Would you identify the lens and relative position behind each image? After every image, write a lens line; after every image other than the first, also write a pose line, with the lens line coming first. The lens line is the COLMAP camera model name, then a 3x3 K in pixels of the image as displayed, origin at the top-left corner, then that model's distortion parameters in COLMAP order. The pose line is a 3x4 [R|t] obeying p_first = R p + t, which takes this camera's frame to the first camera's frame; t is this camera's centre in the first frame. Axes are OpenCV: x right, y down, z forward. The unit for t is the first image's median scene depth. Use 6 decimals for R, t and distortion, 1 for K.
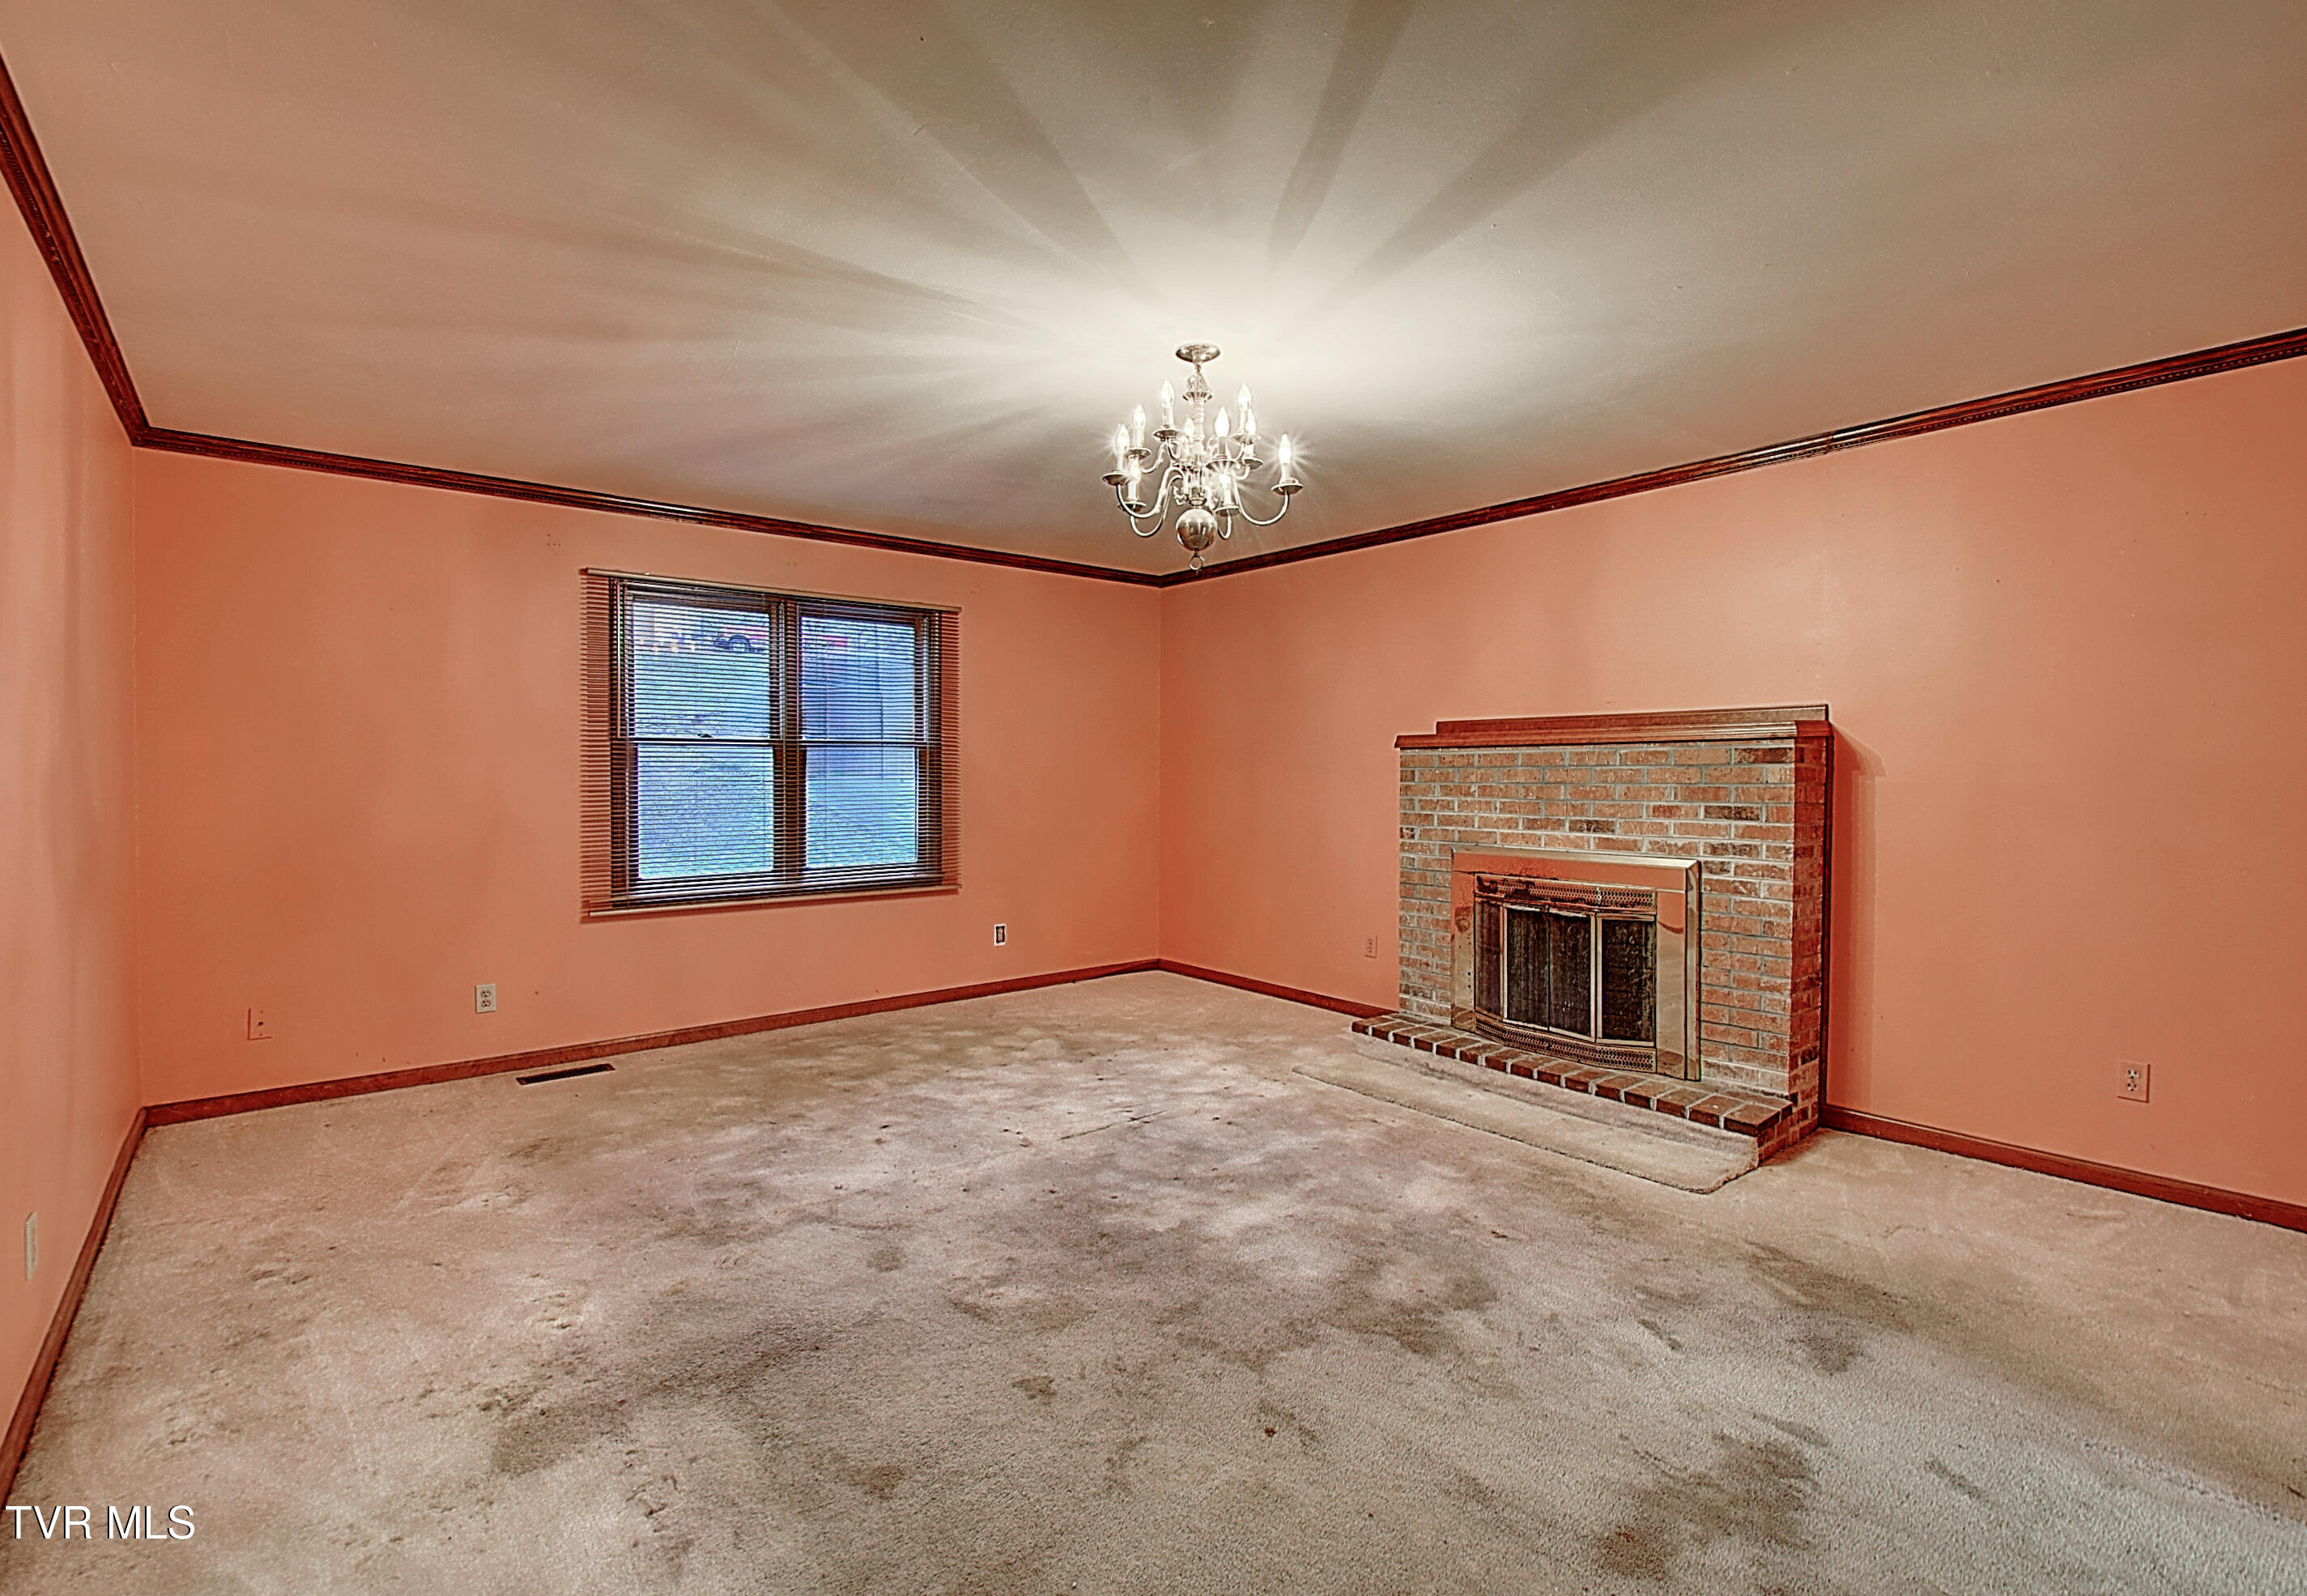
lens RADIAL K [[1064.8, 0, 1155.9], [0, 1064.8, 785.0], [0, 0, 1]] dist [0.002575, -0.000659]
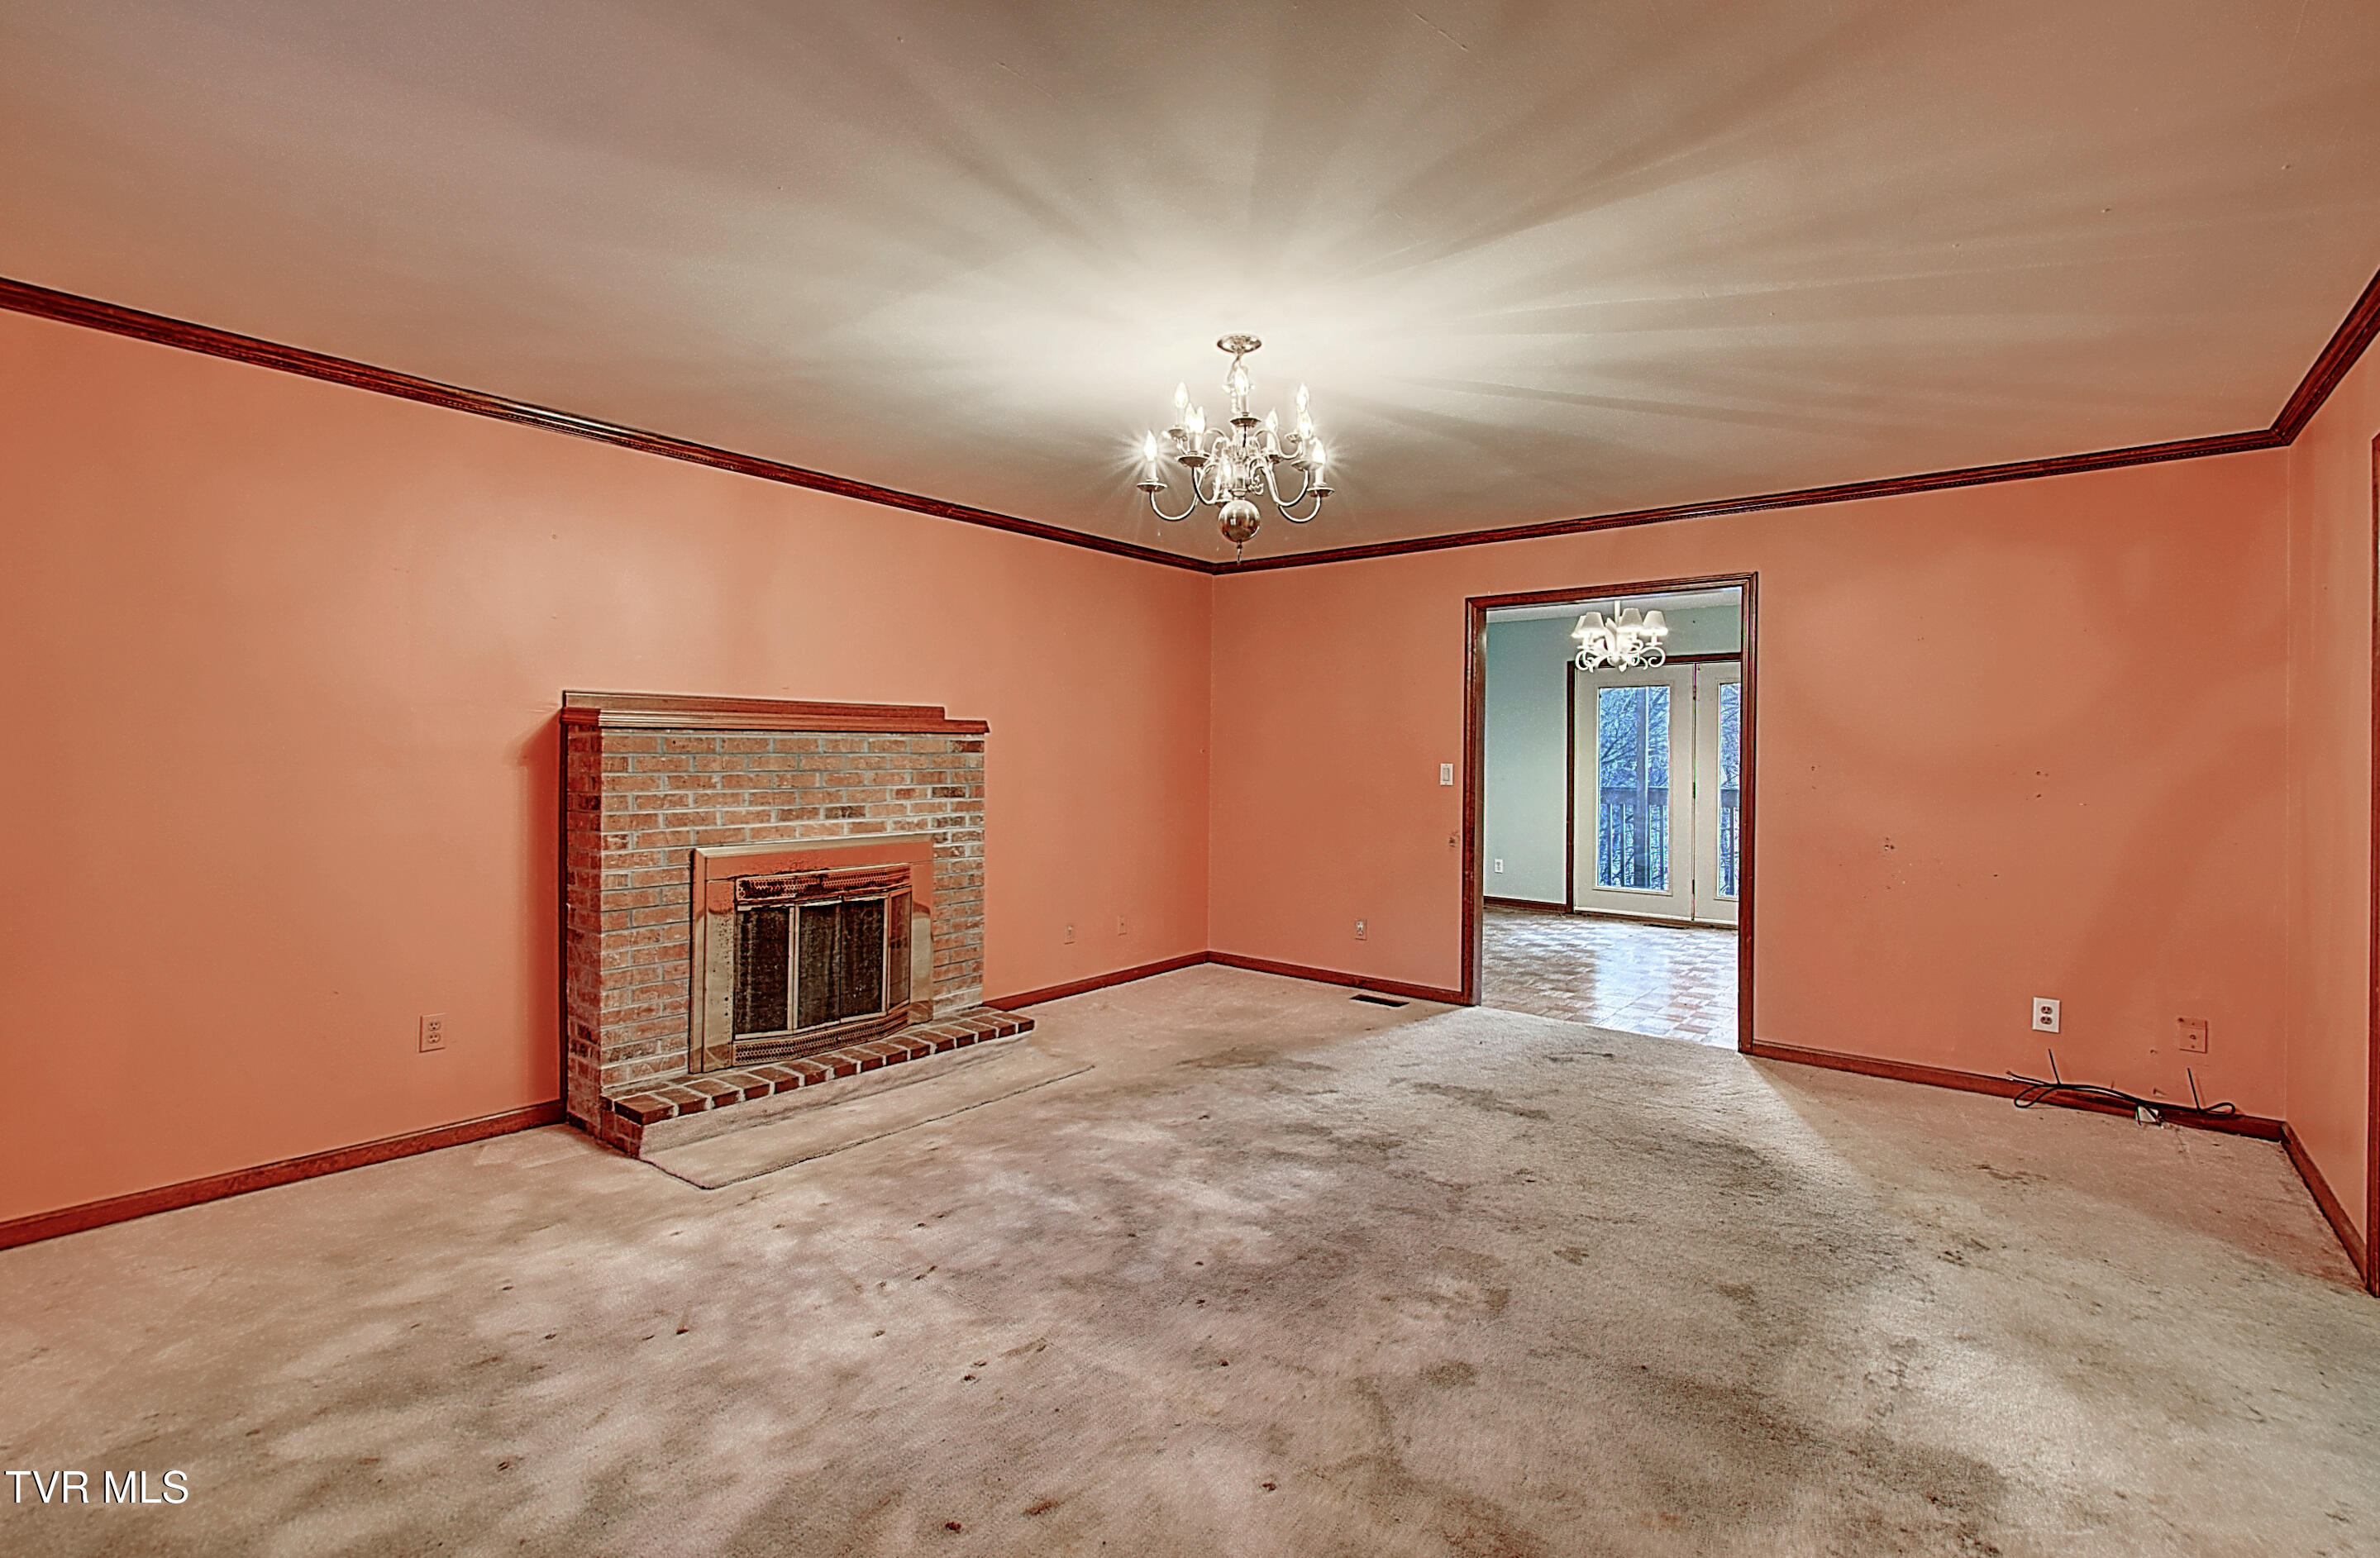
lens RADIAL K [[1061.0, 0, 1183.1], [0, 1061.0, 757.3], [0, 0, 1]] dist [0.005430, -0.000666]
pose [[-0.195119, -0.004256, 0.980770, -0.679135], [0.006972, 0.999959, 0.005726, -0.018265], [-0.980755, 0.007955, -0.195081, 0.918343]]
